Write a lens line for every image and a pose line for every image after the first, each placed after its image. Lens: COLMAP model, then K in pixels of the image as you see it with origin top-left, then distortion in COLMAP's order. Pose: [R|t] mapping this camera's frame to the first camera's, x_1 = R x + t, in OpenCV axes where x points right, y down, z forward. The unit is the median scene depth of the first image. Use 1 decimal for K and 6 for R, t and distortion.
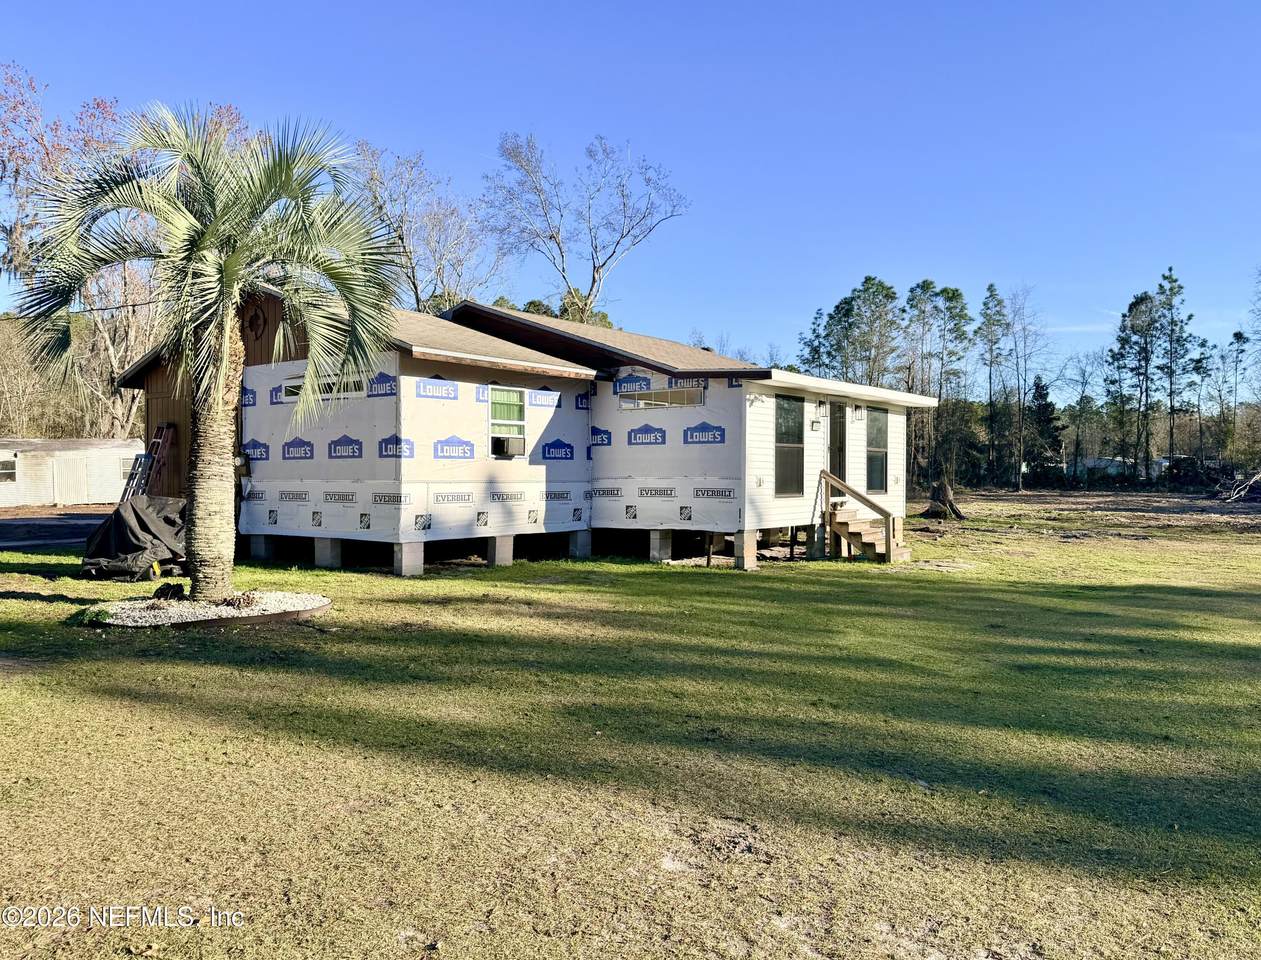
lens RADIAL K [[1104.2, 0, 631.1], [0, 1104.2, 479.4], [0, 0, 1]] dist [0.009517, 0.000518]
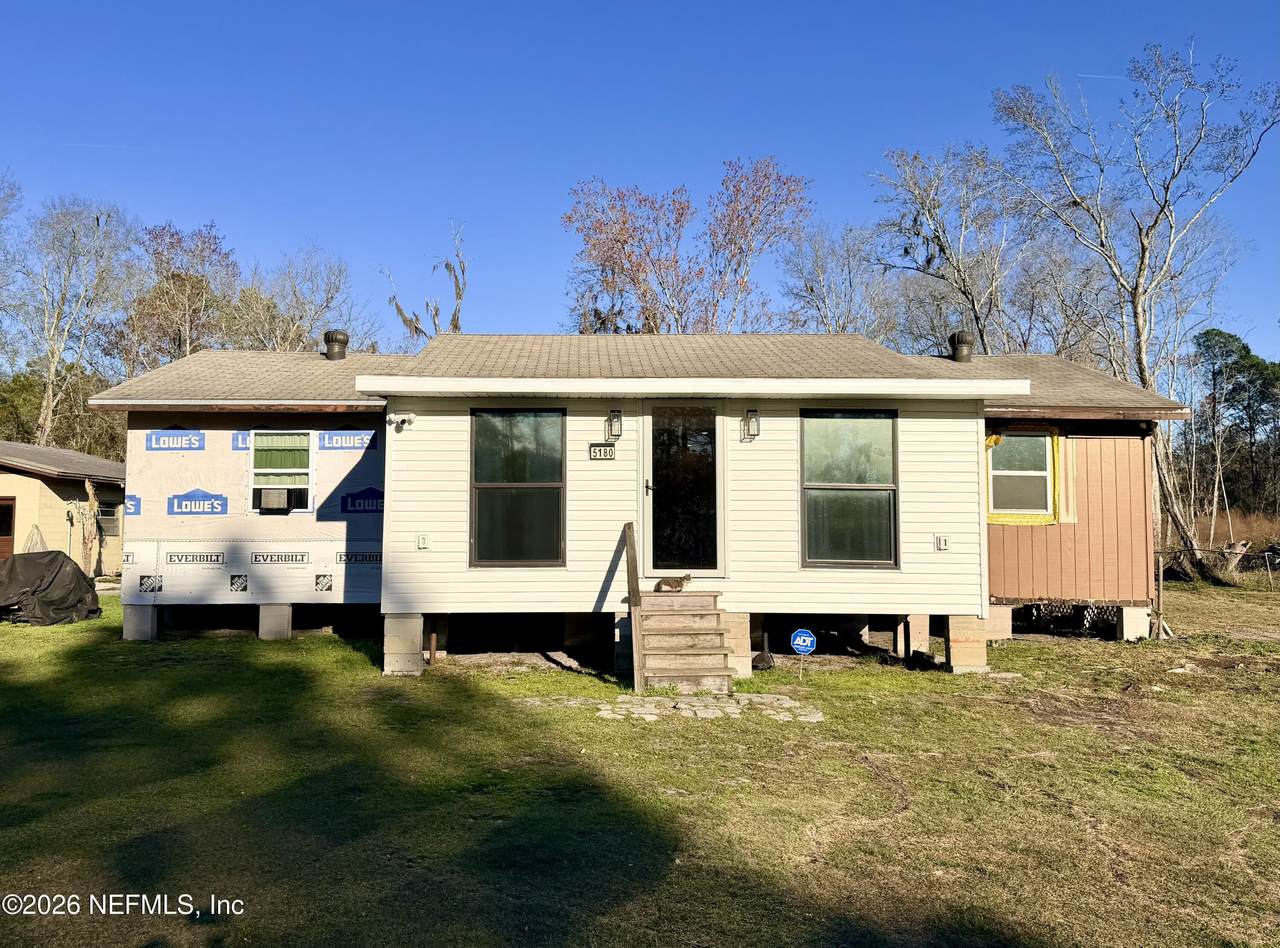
lens RADIAL K [[1131.7, 0, 631.4], [0, 1131.7, 474.8], [0, 0, 1]] dist [0.022046, 0.004744]
pose [[0.576742, -0.043012, -0.815793, 0.753157], [0.000095, 0.998616, -0.052585, -0.002055], [0.816926, 0.030250, 0.575948, 0.697215]]
